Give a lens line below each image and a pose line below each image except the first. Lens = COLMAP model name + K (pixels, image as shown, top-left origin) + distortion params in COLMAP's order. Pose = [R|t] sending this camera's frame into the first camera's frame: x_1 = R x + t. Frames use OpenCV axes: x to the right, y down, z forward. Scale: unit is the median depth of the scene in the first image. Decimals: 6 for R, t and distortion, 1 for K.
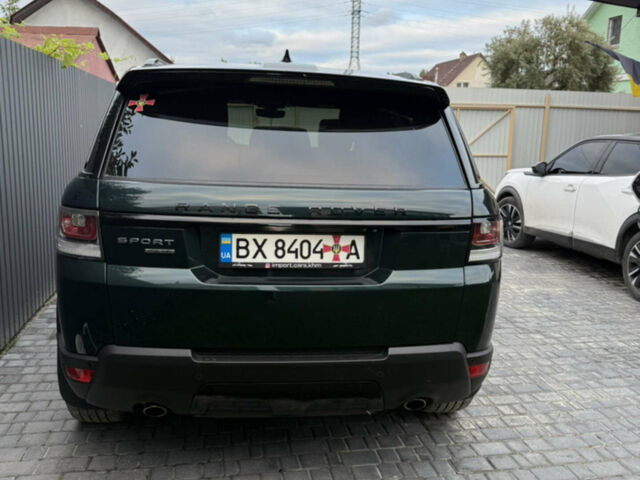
lens RADIAL K [[618.6, 0, 322.6], [0, 618.6, 242.9], [0, 0, 1]] dist [0.089881, 0.000000]
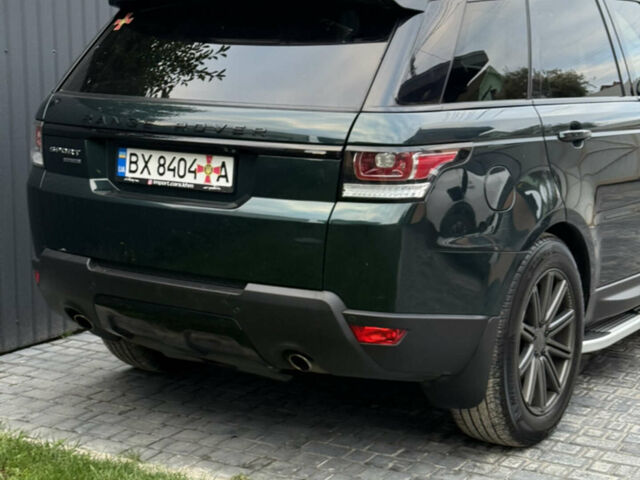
lens RADIAL K [[1317.6, 0, 323.3], [0, 1317.6, 237.0], [0, 0, 1]] dist [0.083916, 0.000000]
pose [[0.759522, 0.080324, -0.645504, 1.470297], [-0.108215, 0.994121, -0.003624, 0.100573], [0.641418, 0.072605, 0.763749, -0.416074]]
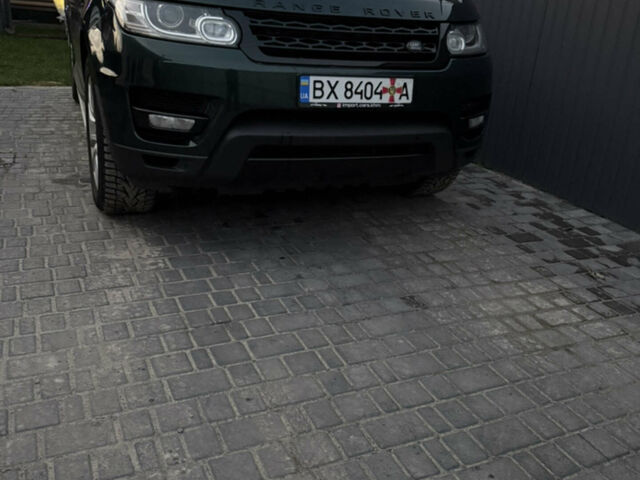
lens RADIAL K [[618.6, 0, 324.8], [0, 618.6, 249.1], [0, 0, 1]] dist [0.089881, 0.000000]
pose [[0.961811, -0.067135, 0.265353, -0.434564], [0.009630, 0.977153, 0.212318, 0.051630], [-0.273544, -0.201655, 0.940483, -0.129646]]
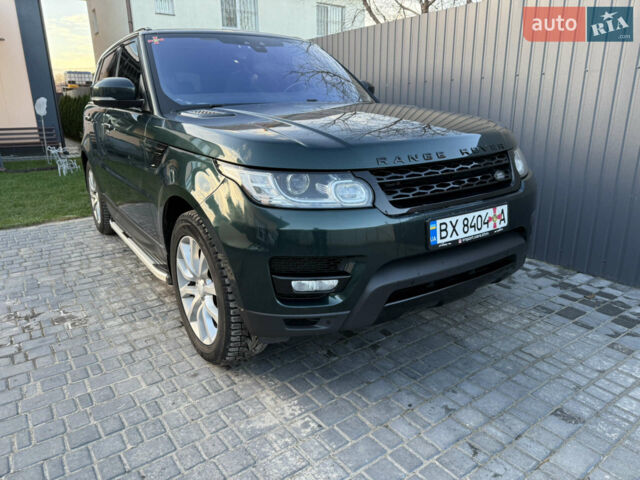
lens RADIAL K [[460.1, 0, 315.9], [0, 460.1, 246.3], [0, 0, 1]] dist [0.068178, -0.057636]
pose [[0.890592, -0.189435, 0.413474, -0.714223], [0.140446, 0.979244, 0.146135, -0.125266], [-0.432576, -0.072076, 0.898712, 0.301655]]
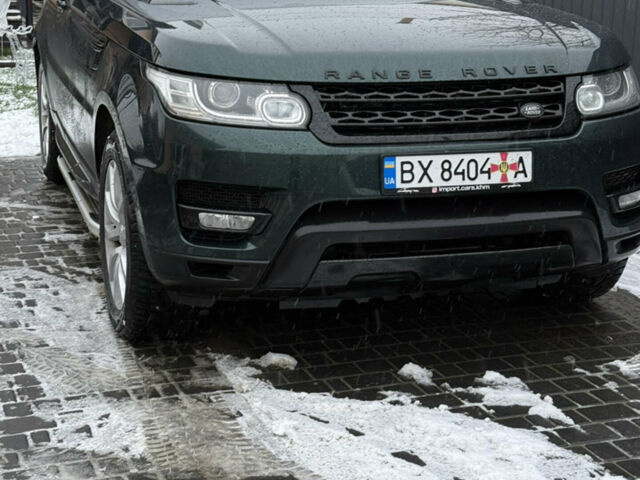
lens RADIAL K [[1288.1, 0, 323.3], [0, 1288.1, 239.5], [0, 0, 1]] dist [0.053165, 0.000000]
pose [[0.983236, -0.063475, 0.170931, -0.568311], [0.054307, 0.996850, 0.057793, -0.008595], [-0.174061, -0.047541, 0.983587, -0.812090]]
